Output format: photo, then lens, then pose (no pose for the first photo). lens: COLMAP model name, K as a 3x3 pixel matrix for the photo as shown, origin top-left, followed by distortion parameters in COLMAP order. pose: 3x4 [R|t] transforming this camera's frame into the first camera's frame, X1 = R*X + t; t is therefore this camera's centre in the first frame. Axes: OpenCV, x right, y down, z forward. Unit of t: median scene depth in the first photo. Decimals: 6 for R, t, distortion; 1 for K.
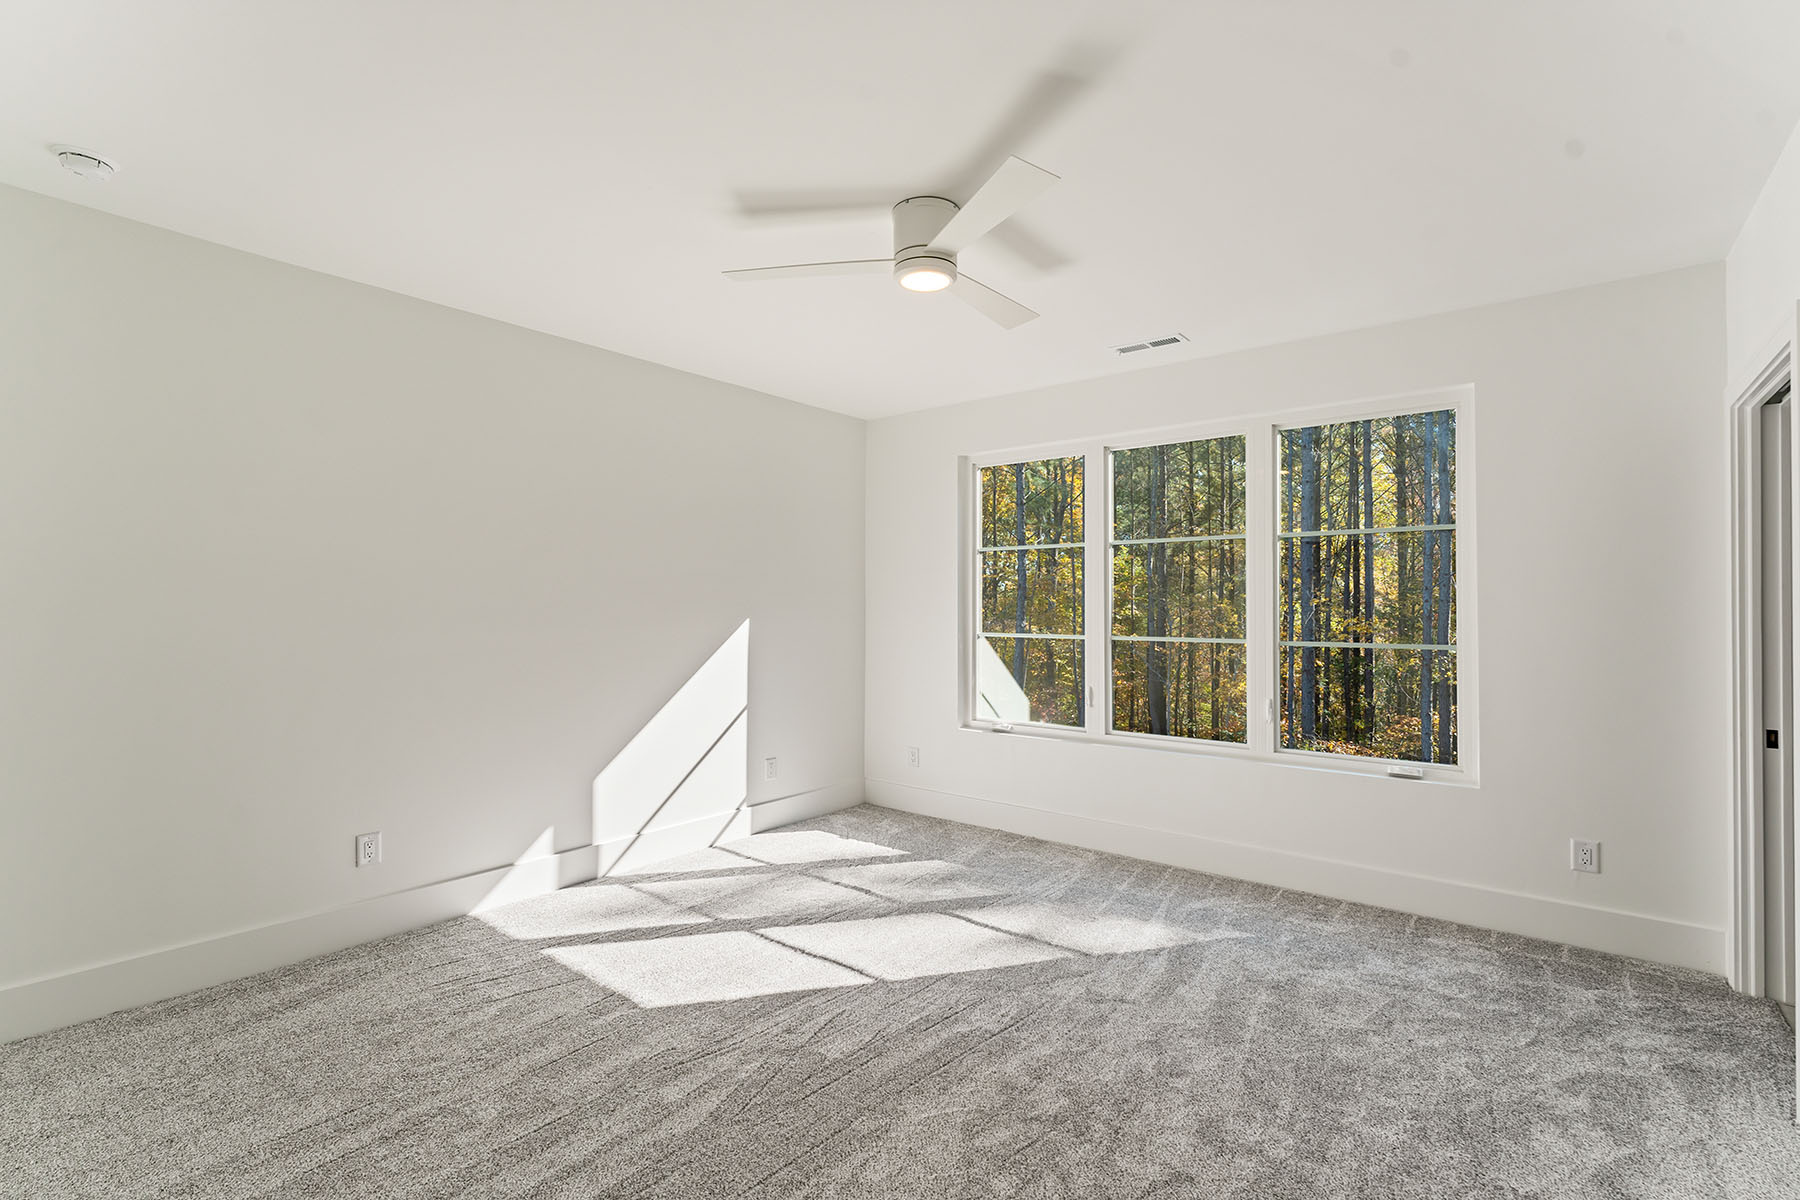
lens RADIAL K [[790.6, 0, 863.5], [0, 790.6, 595.0], [0, 0, 1]] dist [-0.001862, -0.000592]
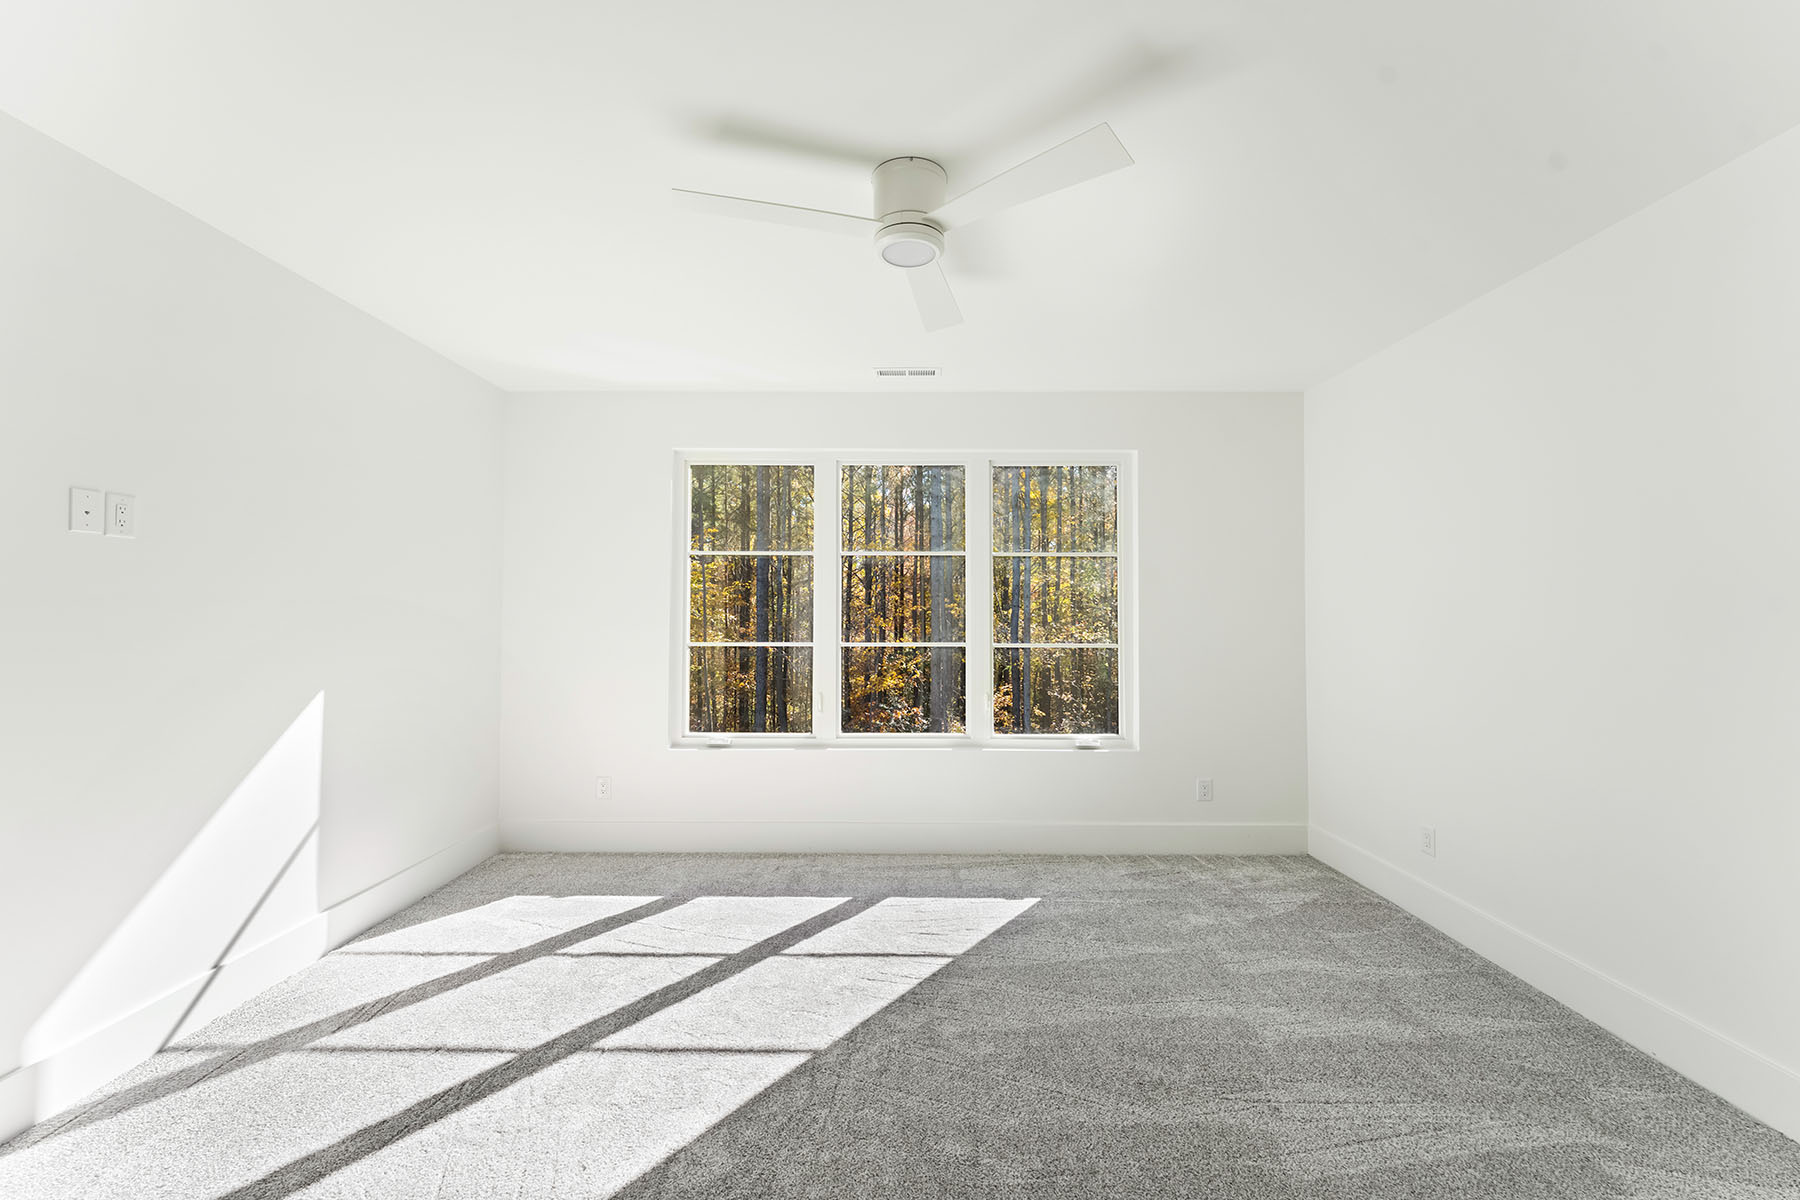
lens RADIAL K [[751.8, 0, 904.4], [0, 751.8, 596.1], [0, 0, 1]] dist [-0.000877, 0.000061]
pose [[0.801141, 0.008651, 0.598413, -0.301907], [-0.003605, 0.999947, -0.009630, -0.001172], [-0.598465, 0.005558, 0.801130, 0.216310]]
